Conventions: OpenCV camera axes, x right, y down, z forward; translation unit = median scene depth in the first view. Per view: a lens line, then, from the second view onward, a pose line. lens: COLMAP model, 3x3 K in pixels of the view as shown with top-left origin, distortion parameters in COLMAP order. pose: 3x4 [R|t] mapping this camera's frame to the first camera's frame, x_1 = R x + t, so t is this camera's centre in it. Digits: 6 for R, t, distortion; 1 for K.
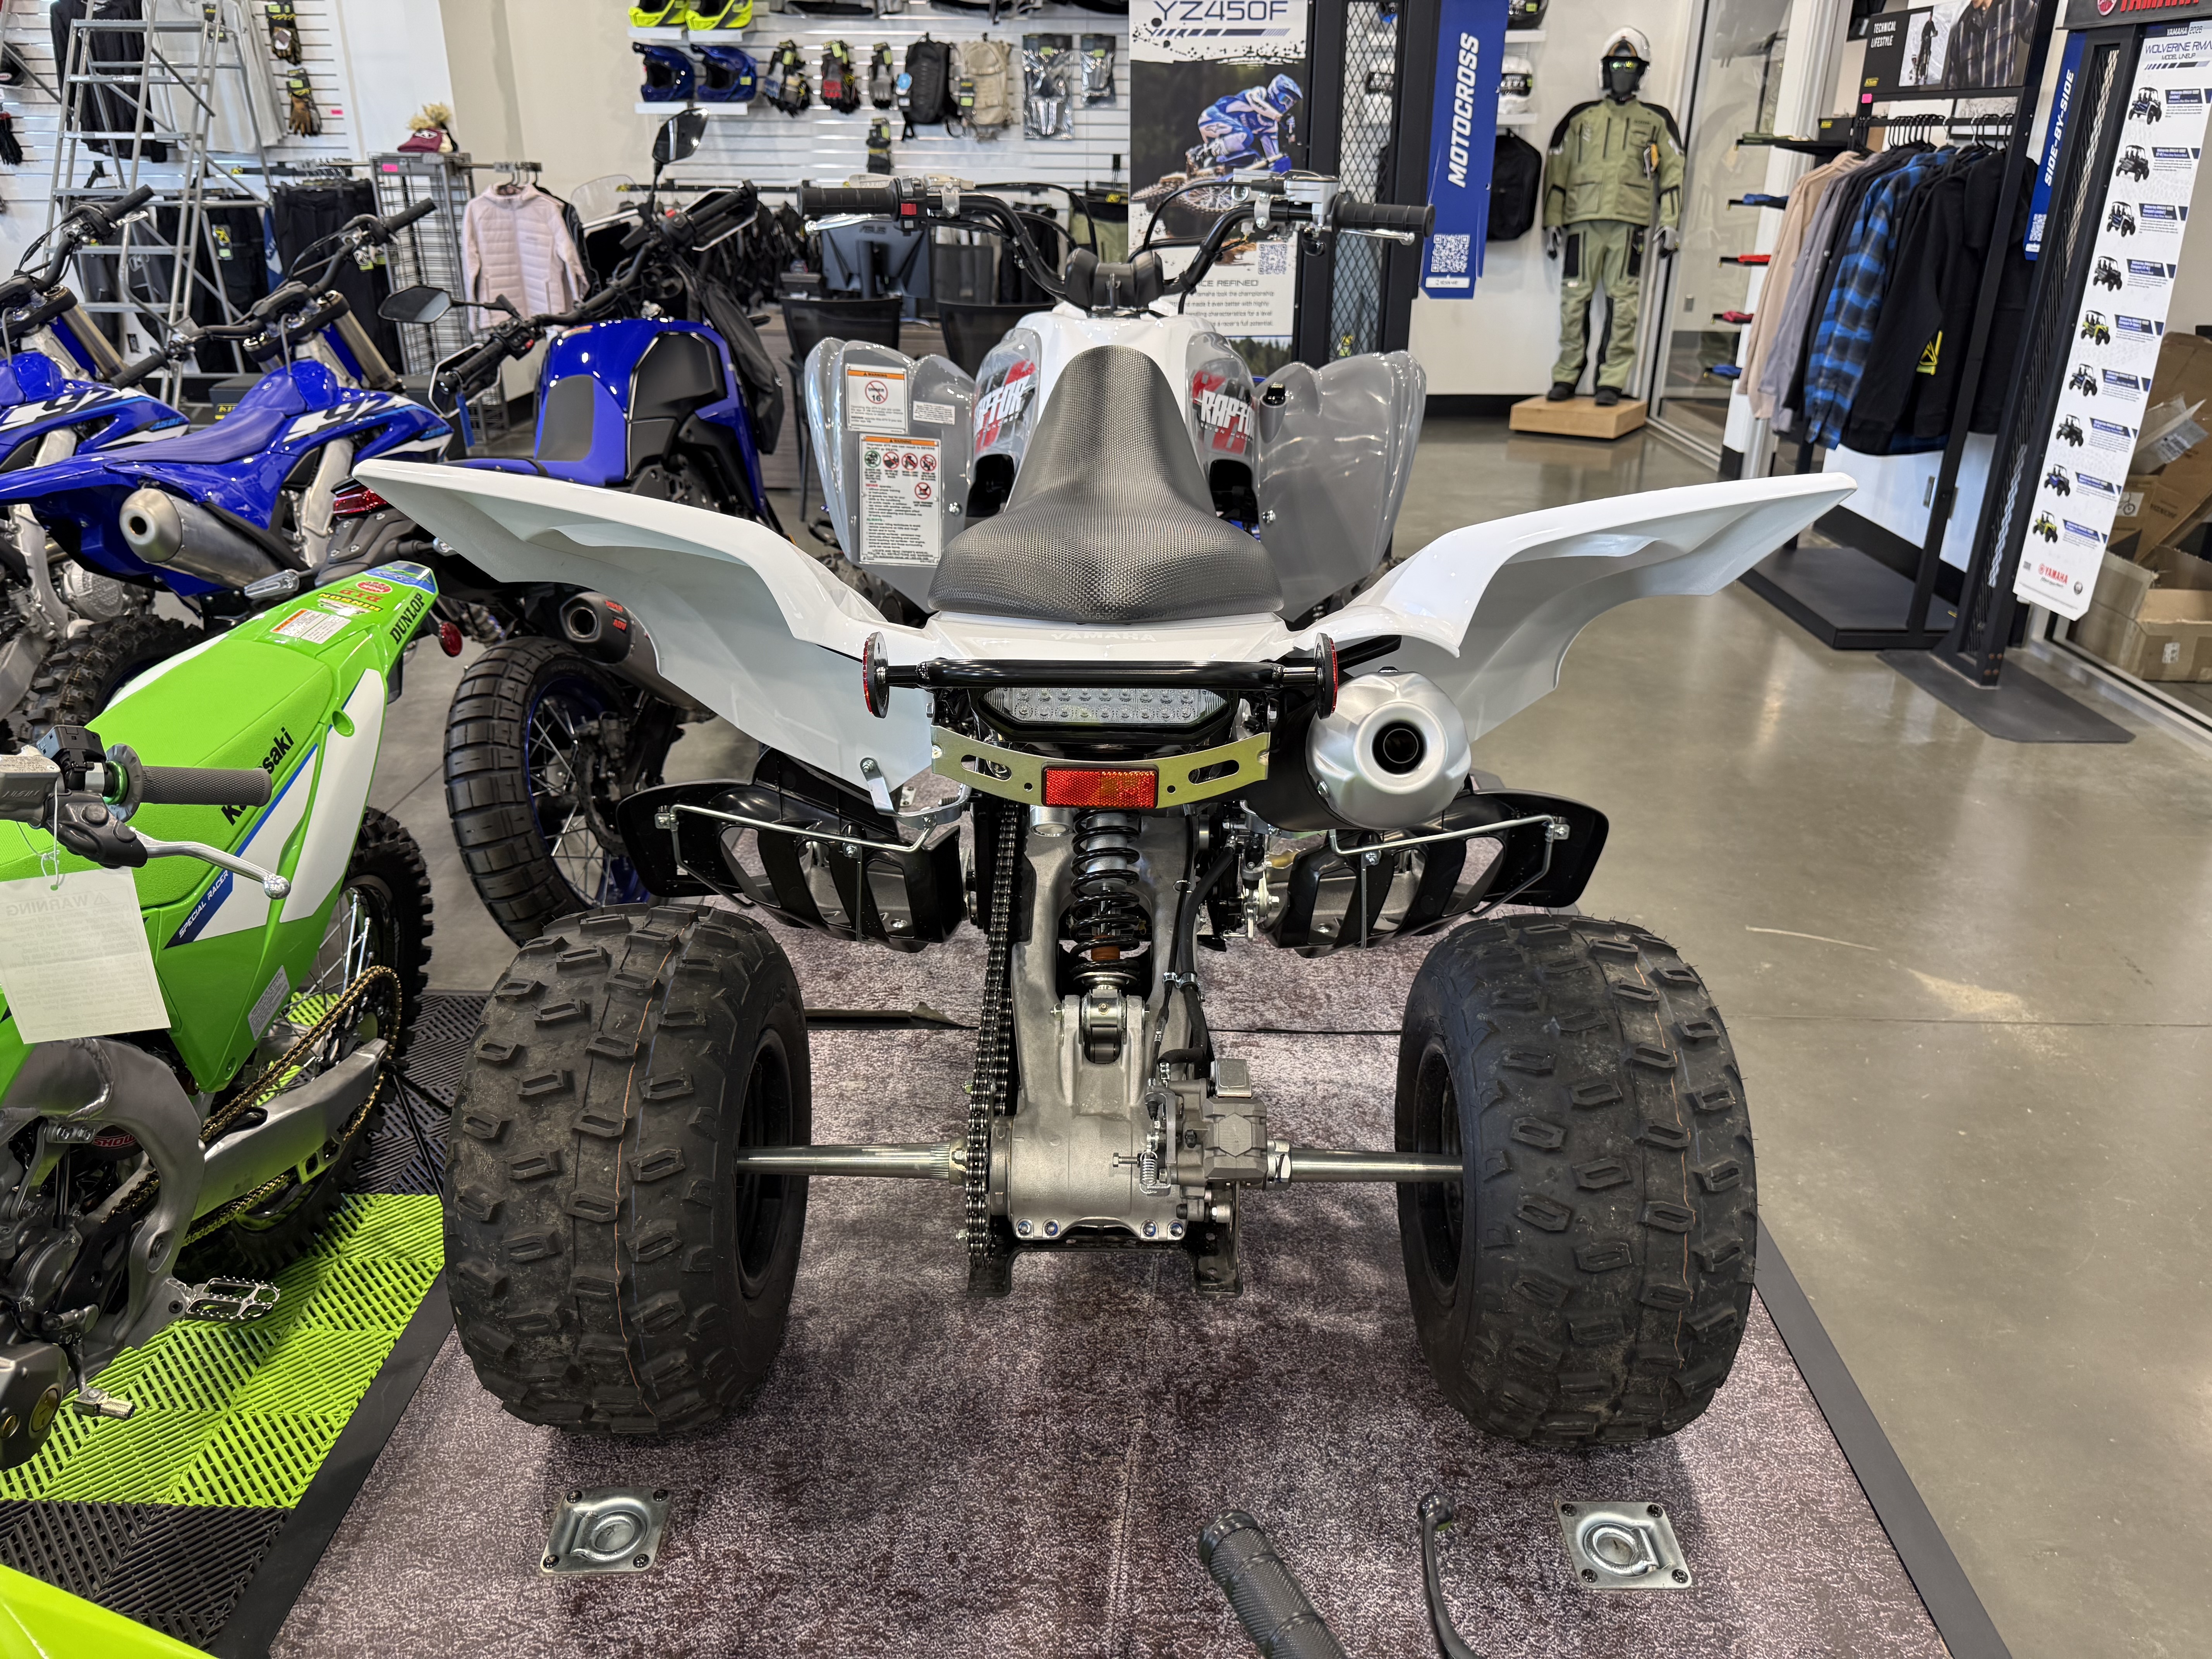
lens RADIAL K [[1596.6, 0, 1117.6], [0, 1596.6, 836.6], [0, 0, 1]] dist [0.011354, -0.020475]
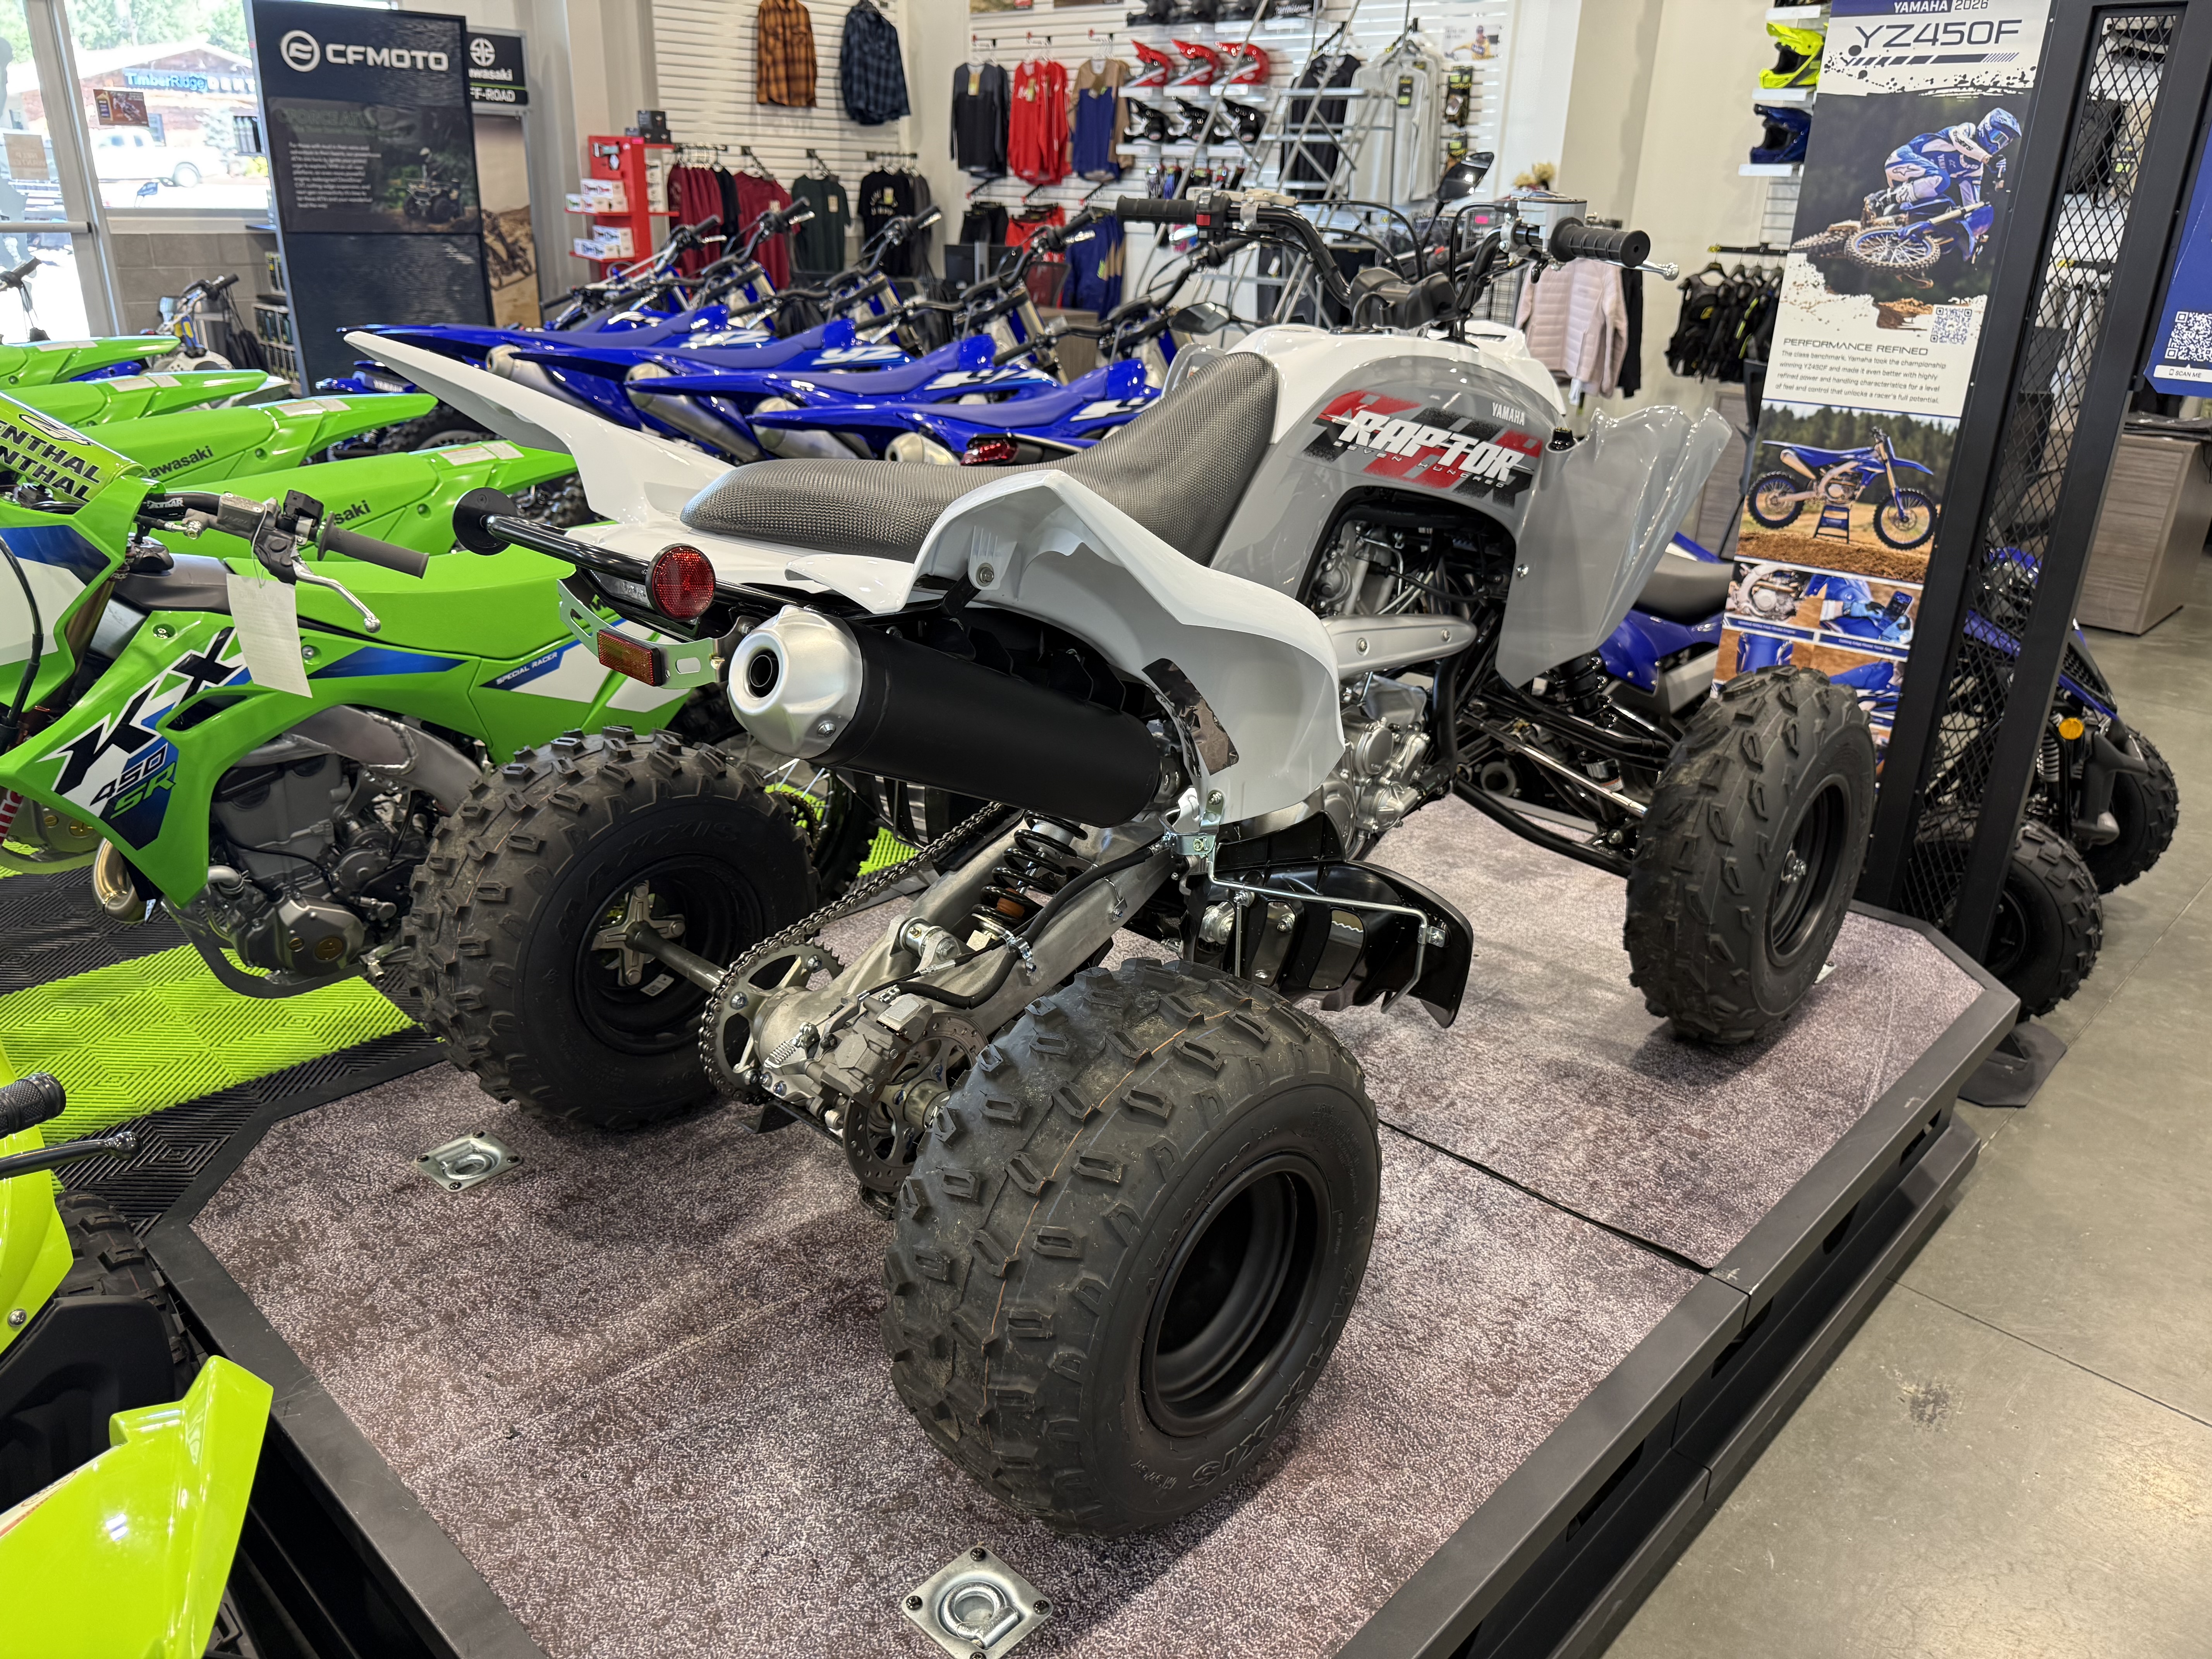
lens RADIAL K [[1596.6, 0, 1112.1], [0, 1596.6, 839.5], [0, 0, 1]] dist [0.011354, -0.020475]
pose [[0.730495, 0.274018, -0.625533, 0.383124], [-0.297779, 0.952114, 0.069333, -0.034374], [0.614577, 0.135623, 0.777111, 0.121311]]
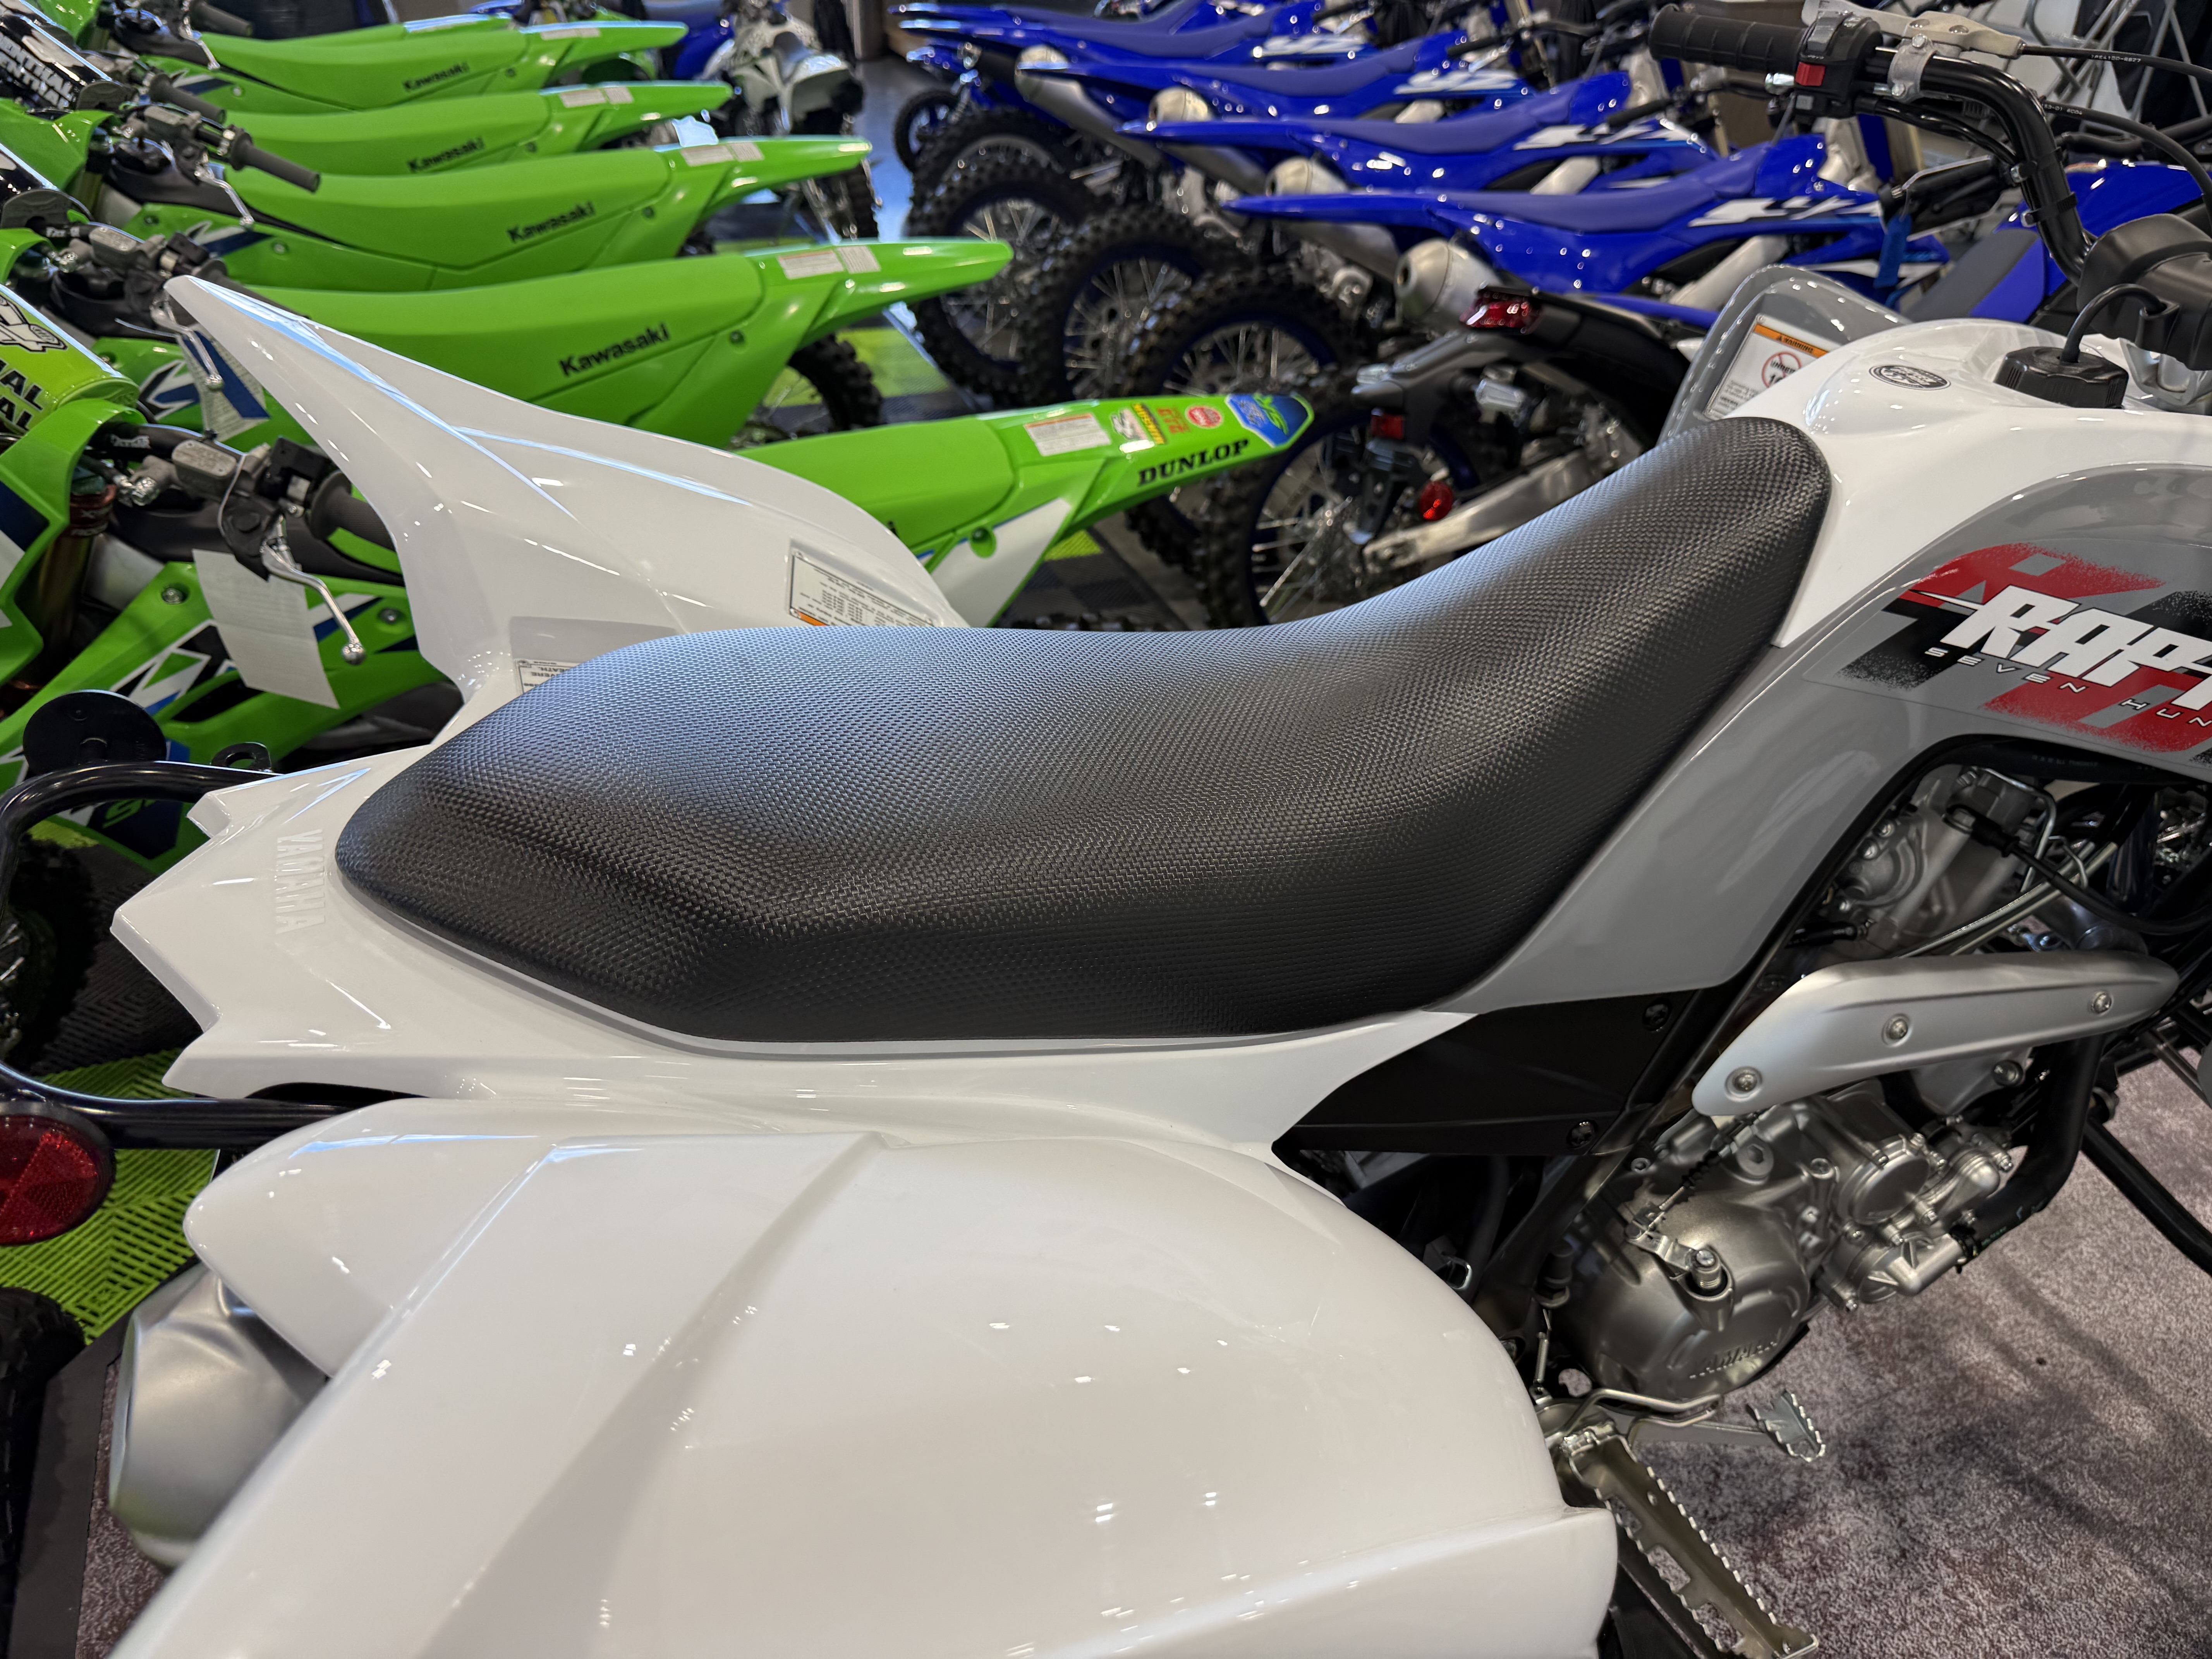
lens RADIAL K [[1596.6, 0, 1114.5], [0, 1596.6, 830.7], [0, 0, 1]] dist [0.011354, -0.020475]
pose [[0.391189, 0.519757, -0.759489, 0.205412], [-0.396592, 0.839901, 0.370515, -0.178573], [0.830473, 0.156266, 0.534691, 0.350043]]
